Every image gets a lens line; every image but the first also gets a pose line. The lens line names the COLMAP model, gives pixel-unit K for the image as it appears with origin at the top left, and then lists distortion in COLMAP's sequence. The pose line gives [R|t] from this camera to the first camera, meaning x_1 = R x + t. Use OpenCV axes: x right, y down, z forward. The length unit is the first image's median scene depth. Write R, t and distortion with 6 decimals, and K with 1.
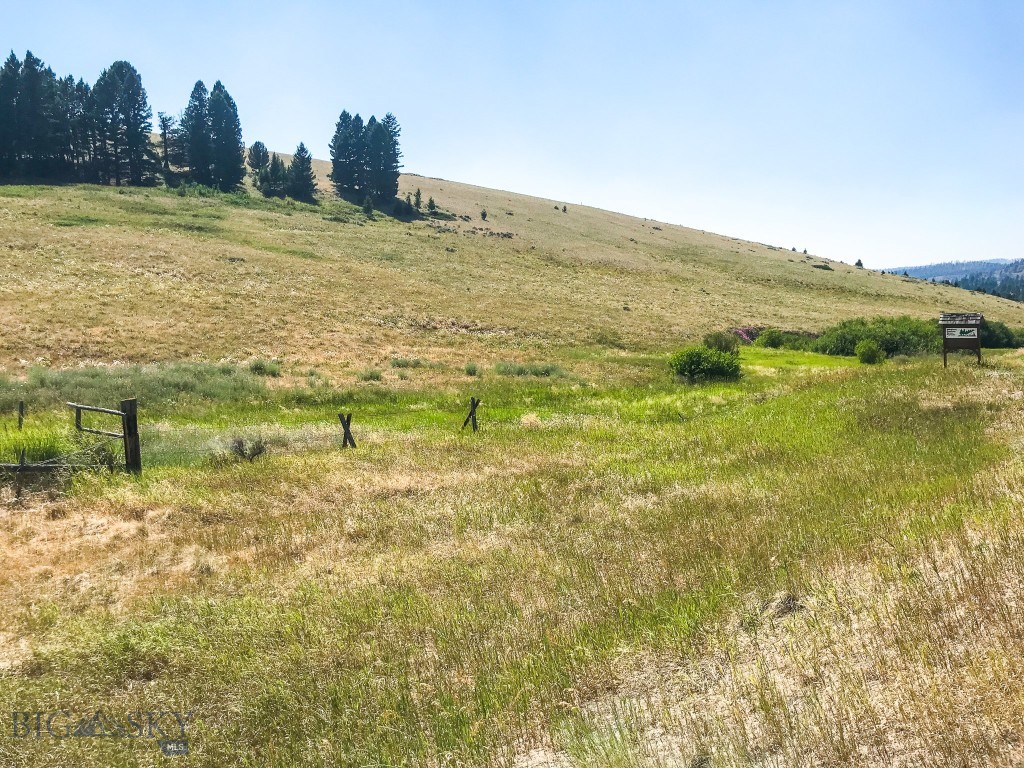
lens RADIAL K [[835.5, 0, 504.6], [0, 835.5, 383.7], [0, 0, 1]] dist [0.040652, -0.054818]
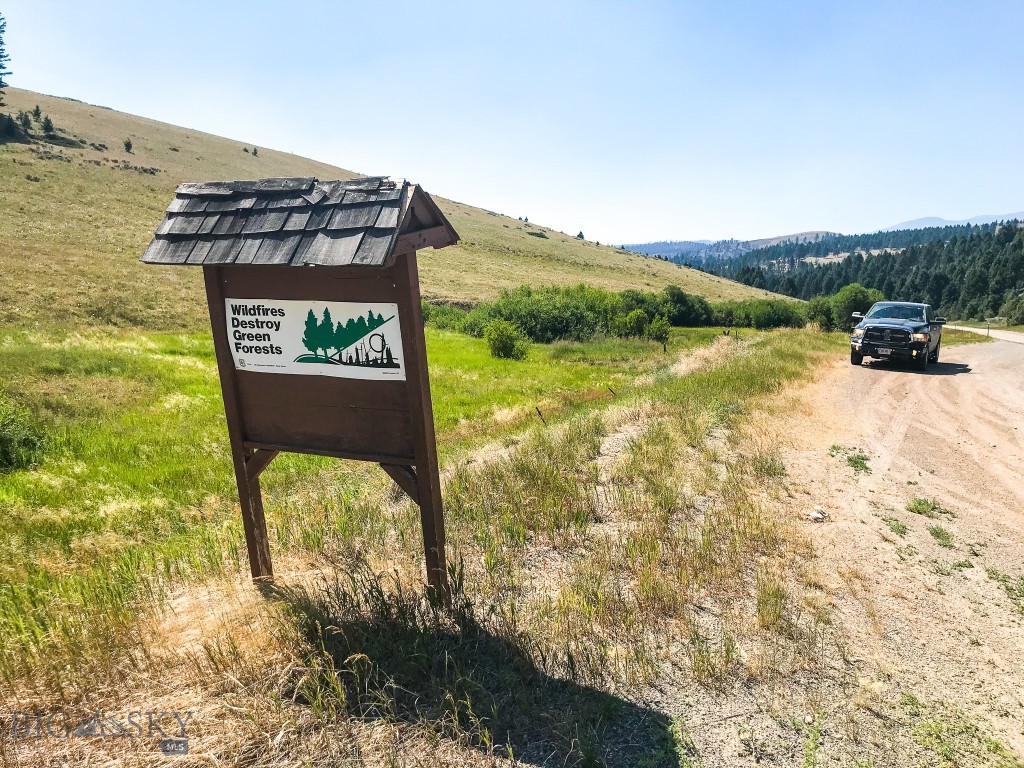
lens RADIAL K [[835.5, 0, 502.8], [0, 835.5, 385.5], [0, 0, 1]] dist [0.040652, -0.054818]
pose [[0.956600, -0.009576, 0.291247, 0.082702], [-0.002386, 0.999169, 0.040690, -0.009026], [-0.291394, -0.039619, 0.955782, 0.133662]]
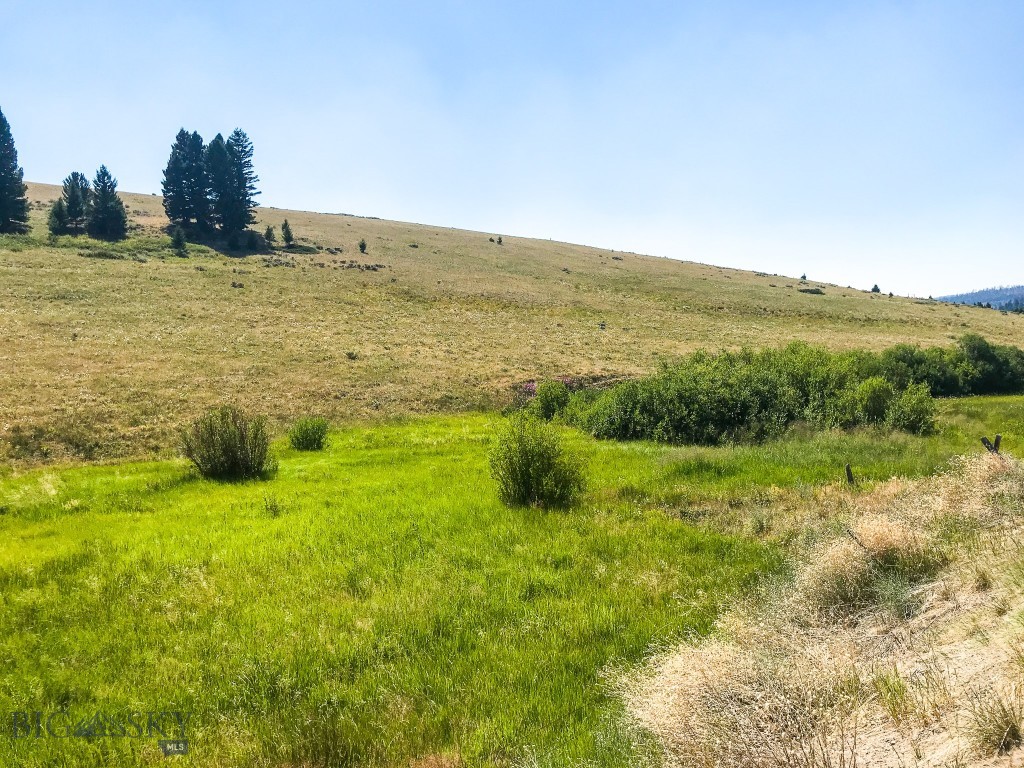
lens RADIAL K [[835.5, 0, 500.7], [0, 835.5, 376.0], [0, 0, 1]] dist [0.040652, -0.054818]
pose [[0.997476, -0.049490, -0.050923, 0.145978], [0.045773, 0.996373, -0.071736, -0.015316], [0.054288, 0.069224, 0.996123, 0.224850]]
